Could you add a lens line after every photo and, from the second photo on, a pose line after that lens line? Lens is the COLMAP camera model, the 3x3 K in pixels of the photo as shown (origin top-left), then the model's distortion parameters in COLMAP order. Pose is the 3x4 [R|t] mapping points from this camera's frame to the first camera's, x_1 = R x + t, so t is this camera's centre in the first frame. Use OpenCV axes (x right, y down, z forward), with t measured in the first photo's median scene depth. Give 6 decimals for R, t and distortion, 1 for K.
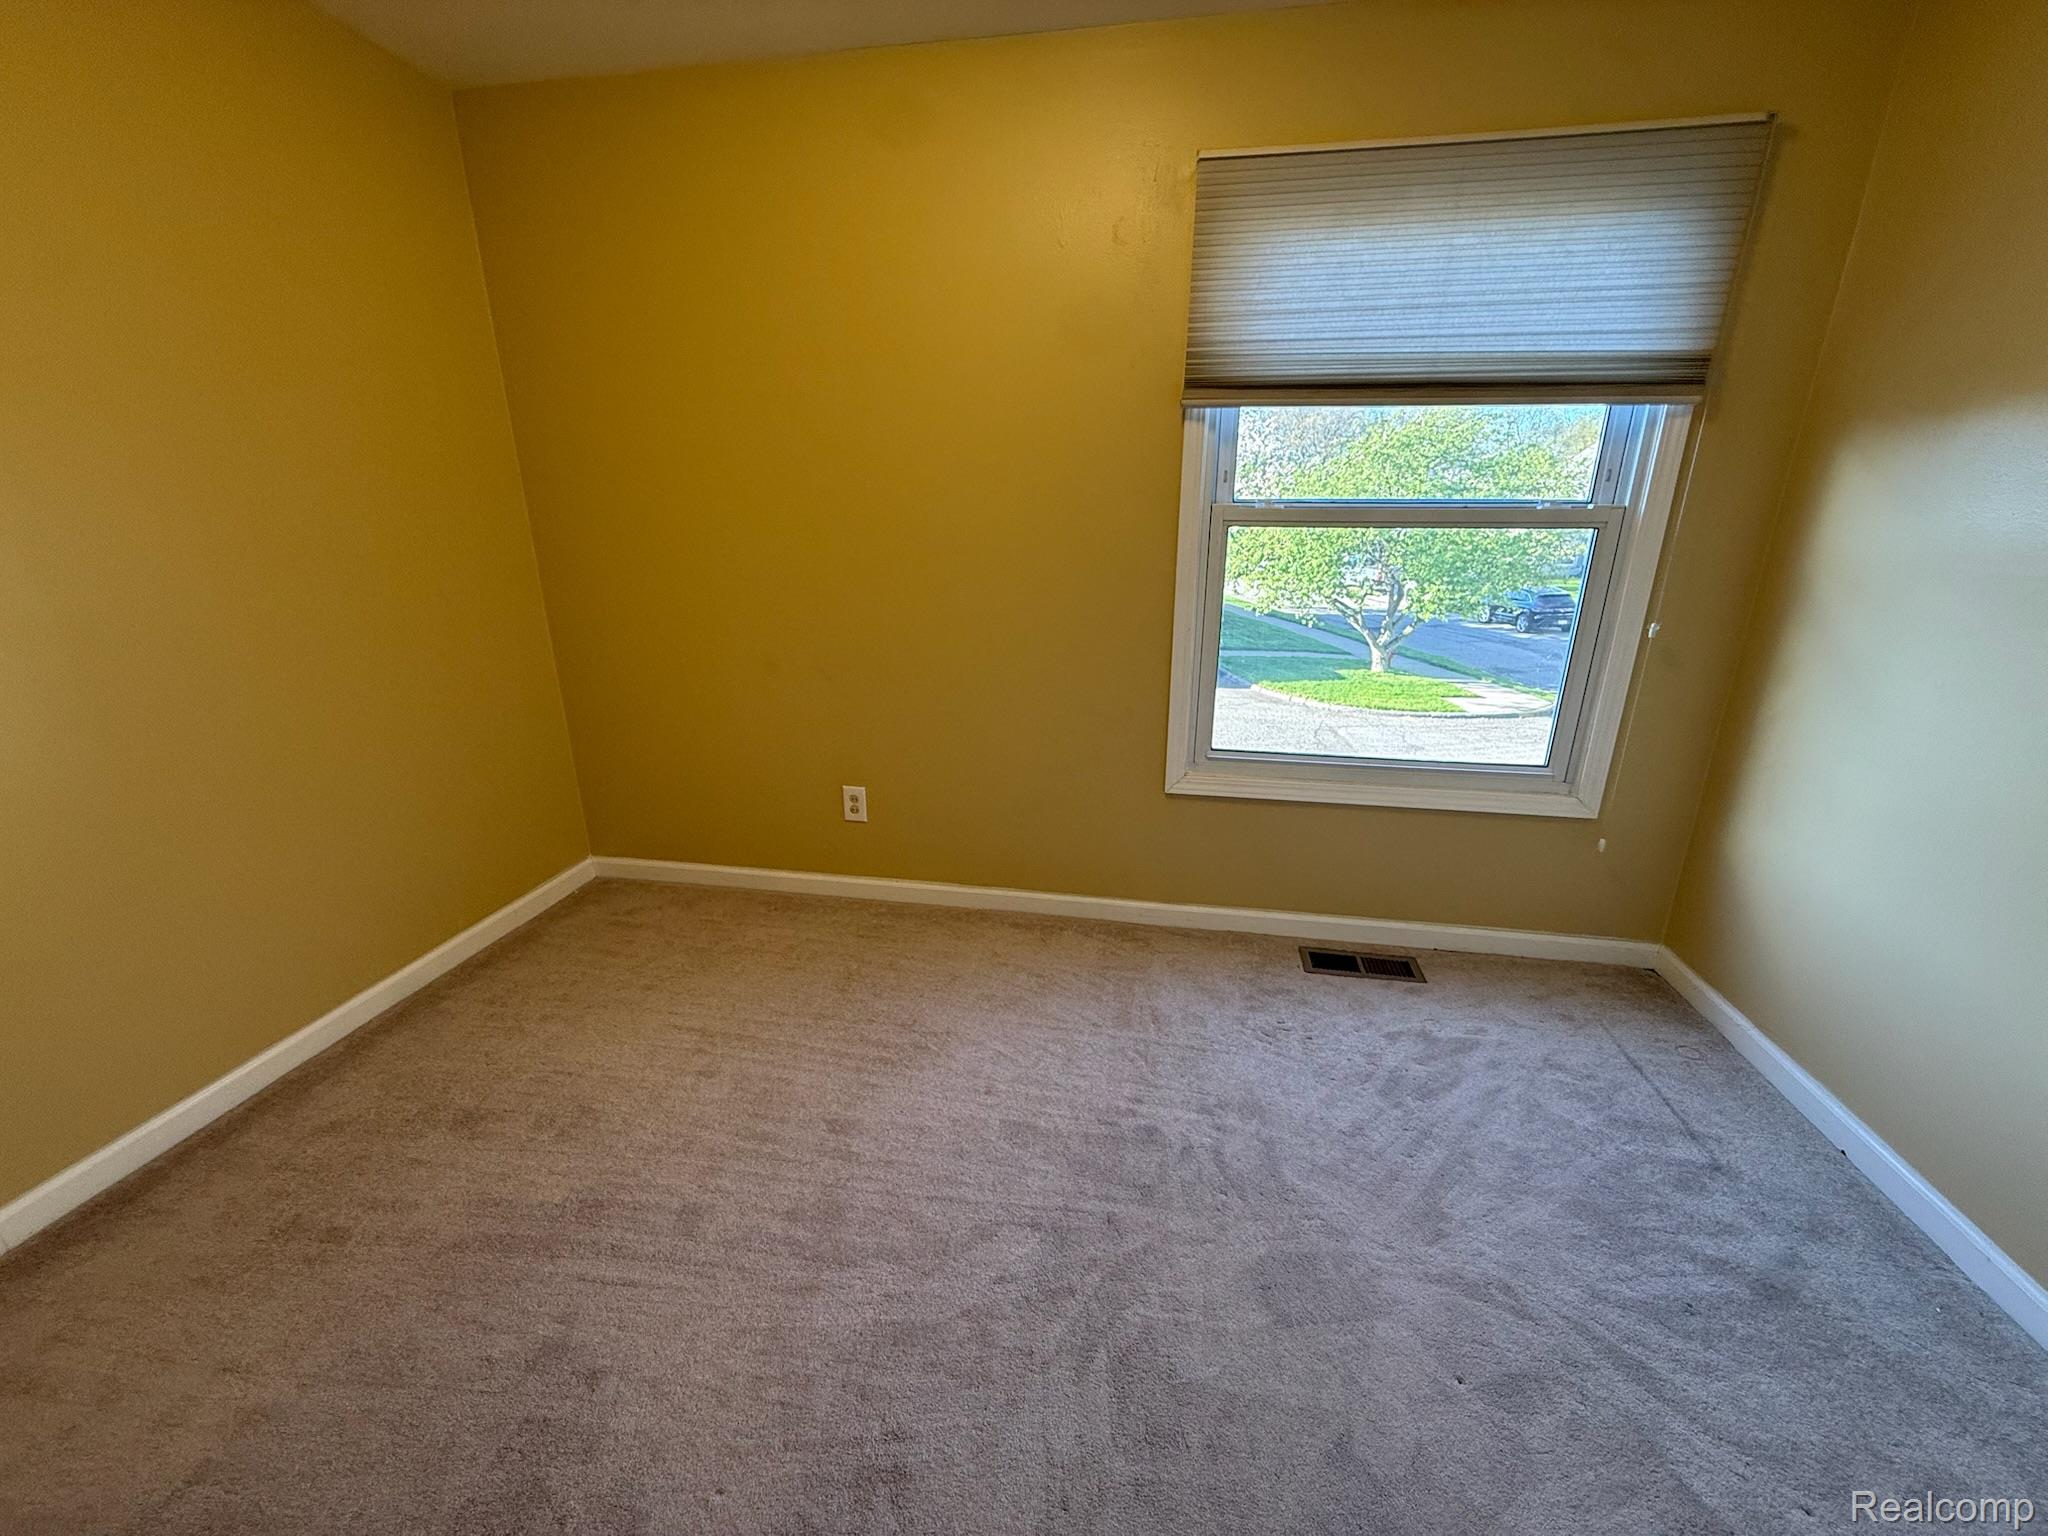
lens RADIAL K [[817.8, 0, 1024.0], [0, 817.8, 768.0], [0, 0, 1]] dist [0.000001, 0.000020]
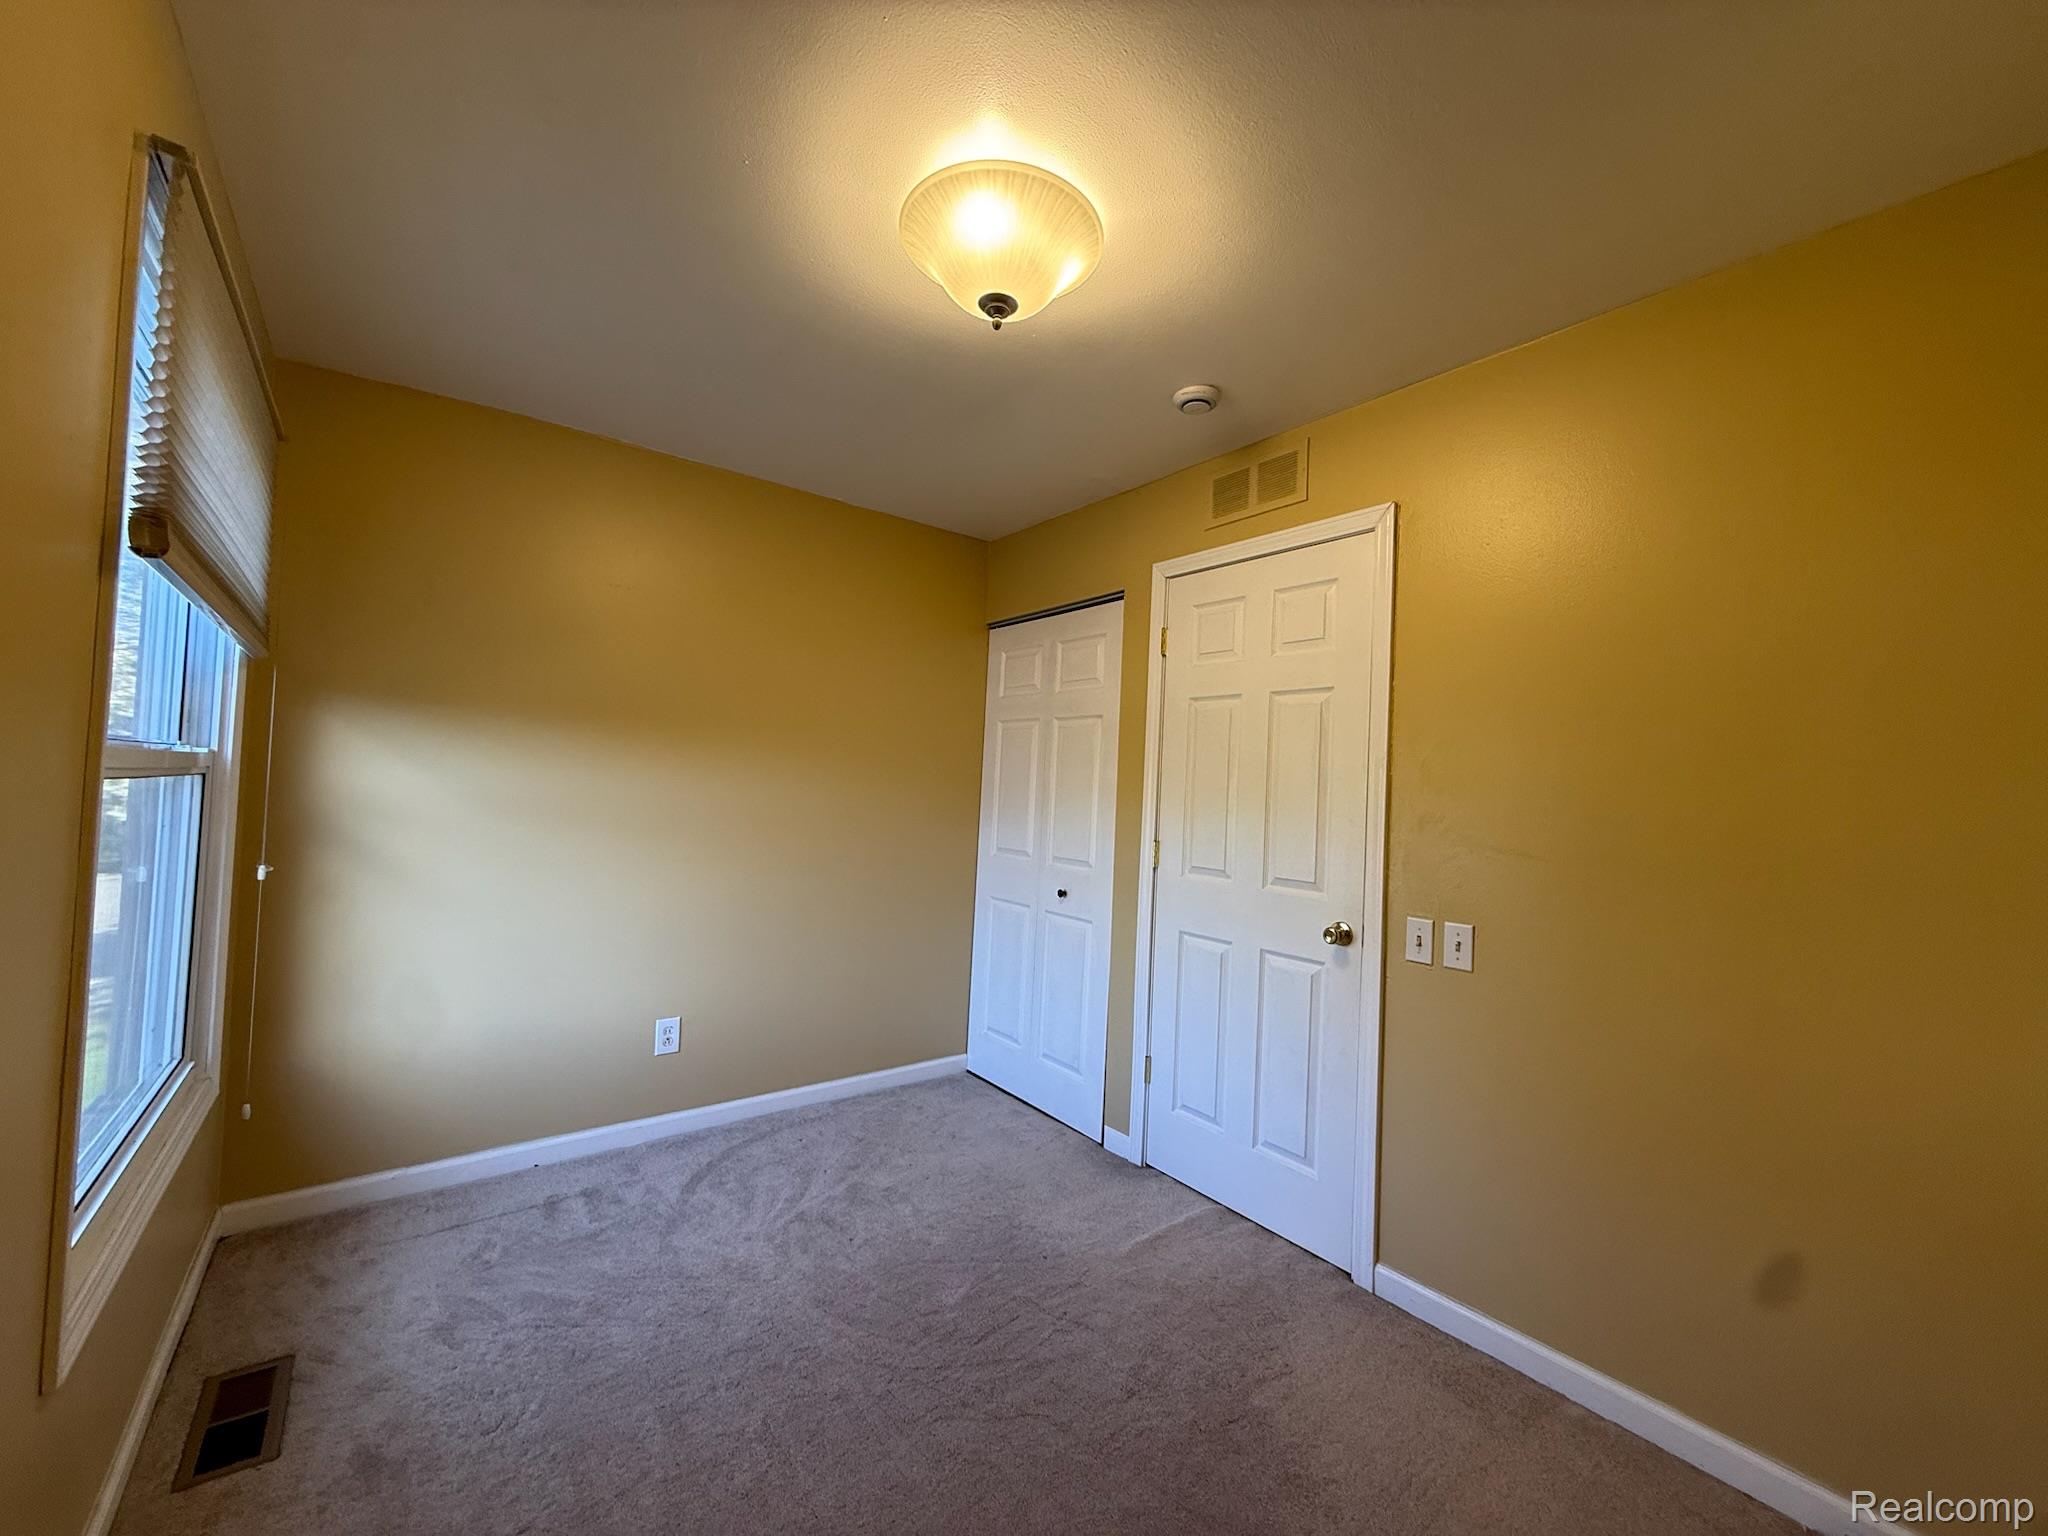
lens RADIAL K [[817.8, 0, 1024.0], [0, 817.8, 768.0], [0, 0, 1]] dist [0.000001, 0.000020]
pose [[-0.741687, -0.018043, 0.670504, -0.573974], [0.163822, 0.964492, 0.207168, -0.346773], [-0.650433, 0.263497, -0.712395, 1.064627]]
